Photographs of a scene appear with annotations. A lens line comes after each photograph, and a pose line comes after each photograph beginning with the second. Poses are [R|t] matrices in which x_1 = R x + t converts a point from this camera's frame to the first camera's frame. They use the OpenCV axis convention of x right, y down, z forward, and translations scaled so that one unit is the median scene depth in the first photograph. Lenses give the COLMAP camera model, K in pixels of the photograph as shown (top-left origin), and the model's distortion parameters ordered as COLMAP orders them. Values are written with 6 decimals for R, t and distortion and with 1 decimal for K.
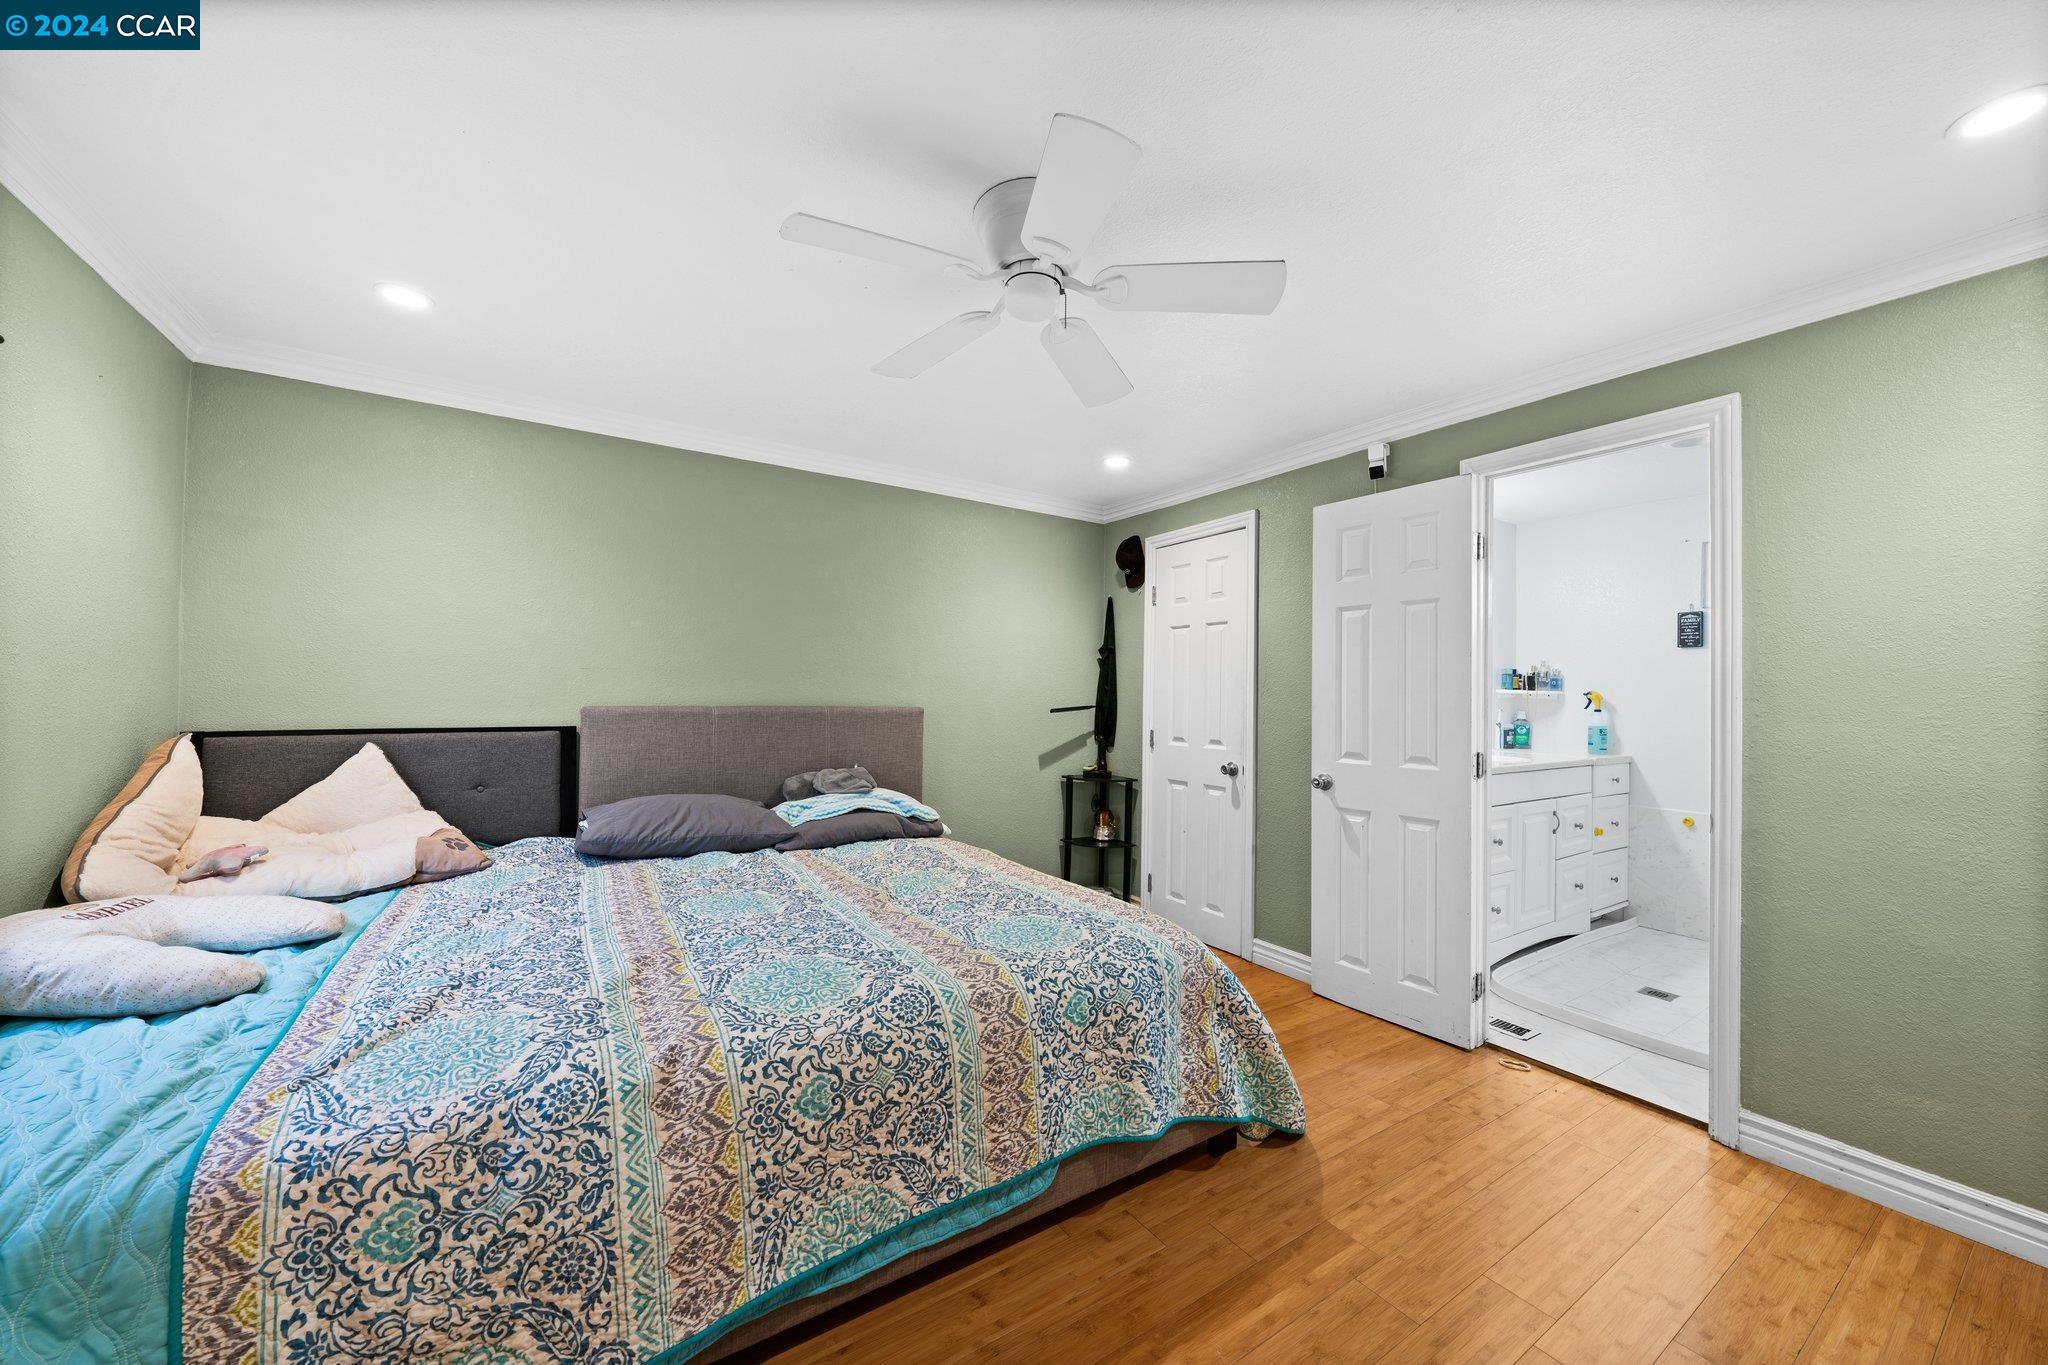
lens RADIAL K [[744.4, 0, 1029.4], [0, 744.4, 684.7], [0, 0, 1]] dist [-0.002514, -0.000188]
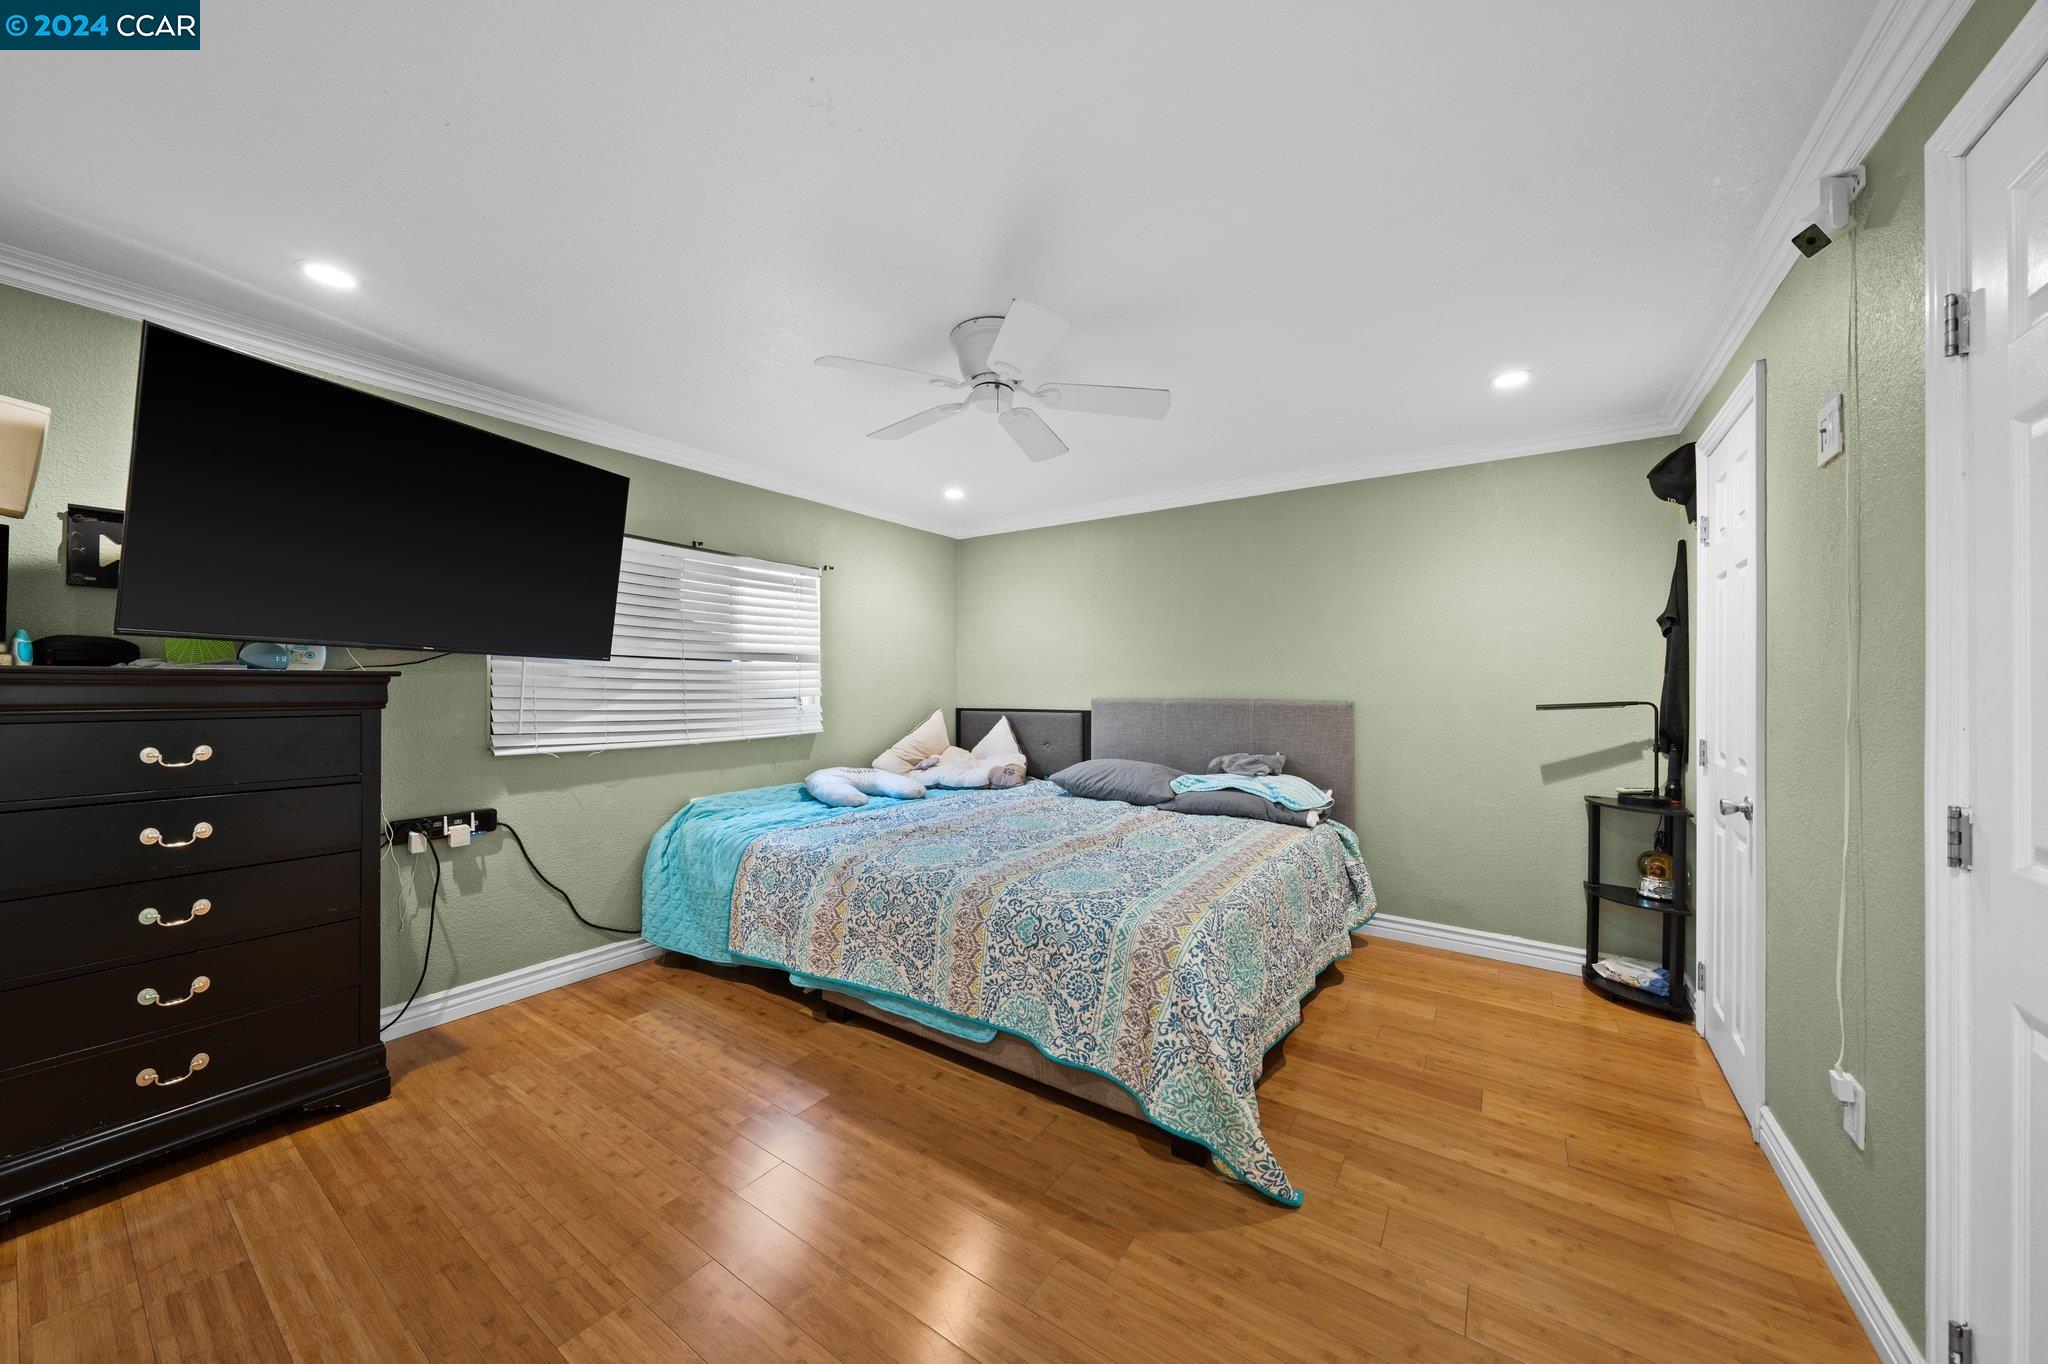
lens RADIAL K [[701.9, 0, 1028.3], [0, 701.9, 685.0], [0, 0, 1]] dist [0.000558, -0.000026]
pose [[0.378232, -0.016433, -0.925565, 1.086010], [0.014955, 0.999820, -0.011640, 0.026568], [0.925590, -0.009439, 0.378410, 0.500500]]
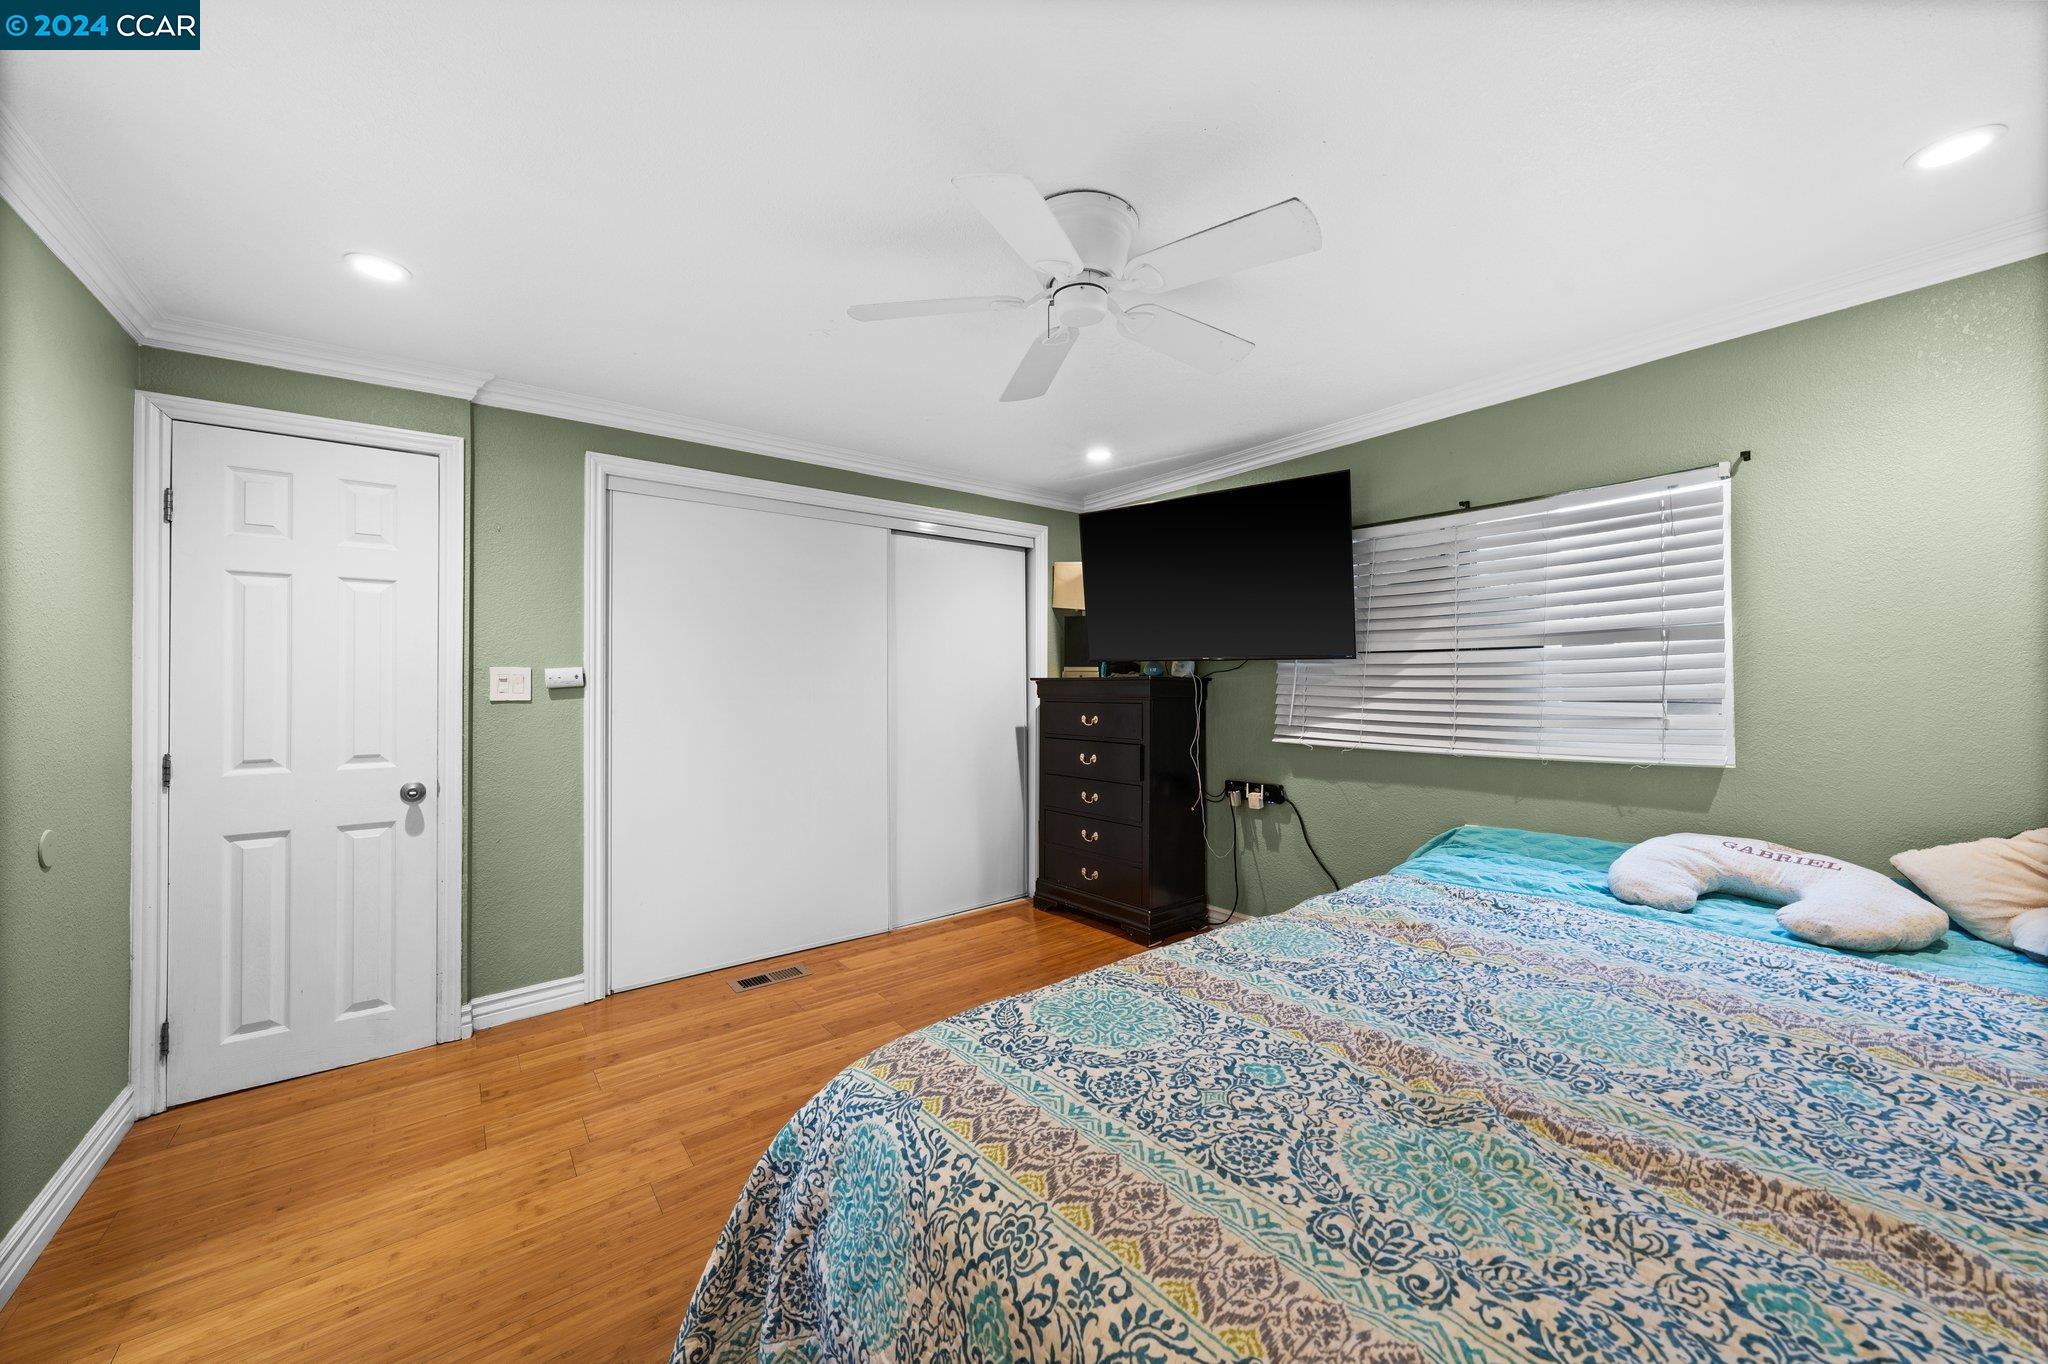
lens RADIAL K [[744.4, 0, 1029.4], [0, 744.4, 684.2], [0, 0, 1]] dist [-0.002514, -0.000188]
pose [[-0.996730, -0.010516, -0.080115, 0.134100], [-0.009271, 0.999831, -0.015887, 0.029714], [0.080268, -0.015092, -0.996659, 1.787995]]
